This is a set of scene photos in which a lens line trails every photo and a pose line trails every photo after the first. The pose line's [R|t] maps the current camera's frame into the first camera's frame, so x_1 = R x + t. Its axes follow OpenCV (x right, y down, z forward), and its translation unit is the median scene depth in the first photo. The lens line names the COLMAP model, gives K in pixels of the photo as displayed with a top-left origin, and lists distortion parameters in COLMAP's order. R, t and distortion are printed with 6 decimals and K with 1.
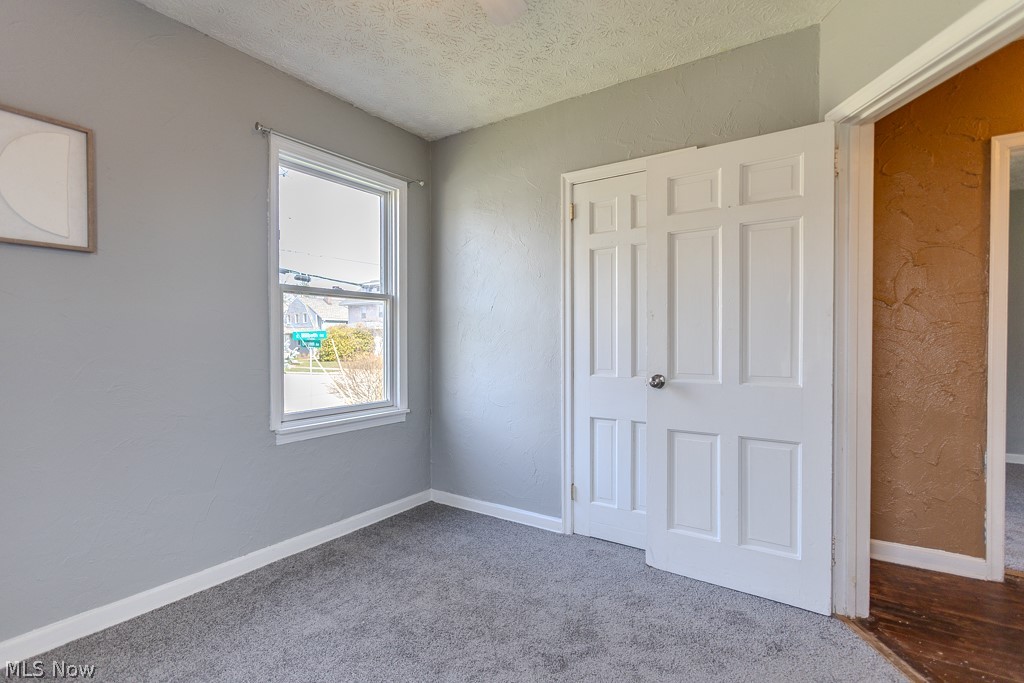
lens RADIAL K [[497.8, 0, 512.0], [0, 497.8, 341.5], [0, 0, 1]] dist [-0.003443, 0.001484]
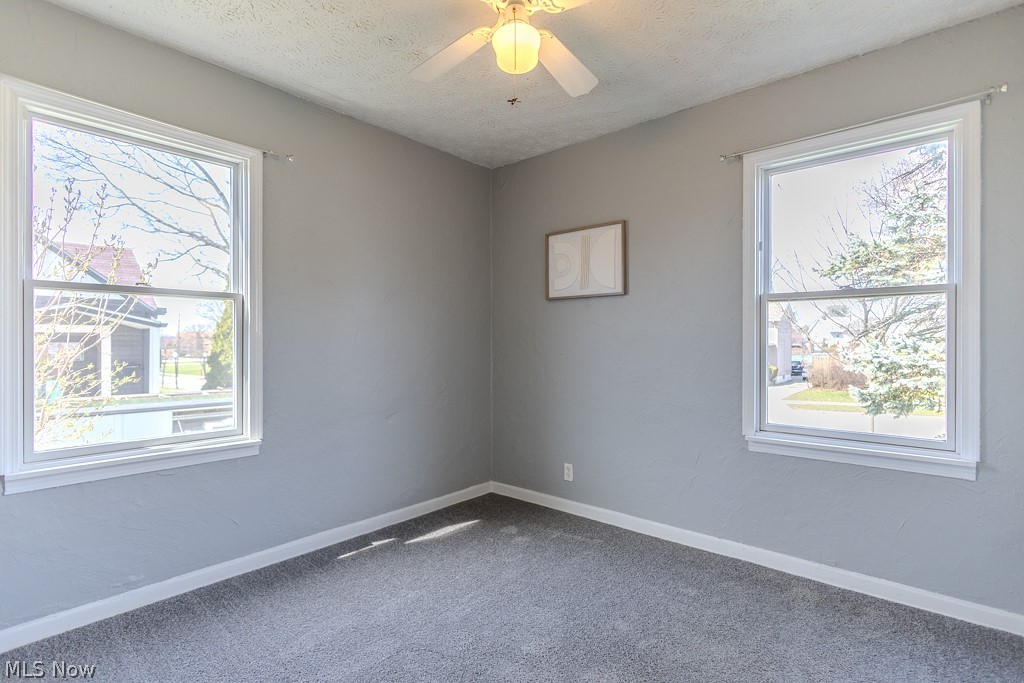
lens RADIAL K [[484.3, 0, 512.0], [0, 484.3, 341.5], [0, 0, 1]] dist [-0.001465, -0.000127]
pose [[-0.119779, 0.004907, -0.992788, 0.595627], [-0.000027, 0.999988, 0.004945, -0.026280], [0.992801, 0.000619, -0.119777, 0.631232]]
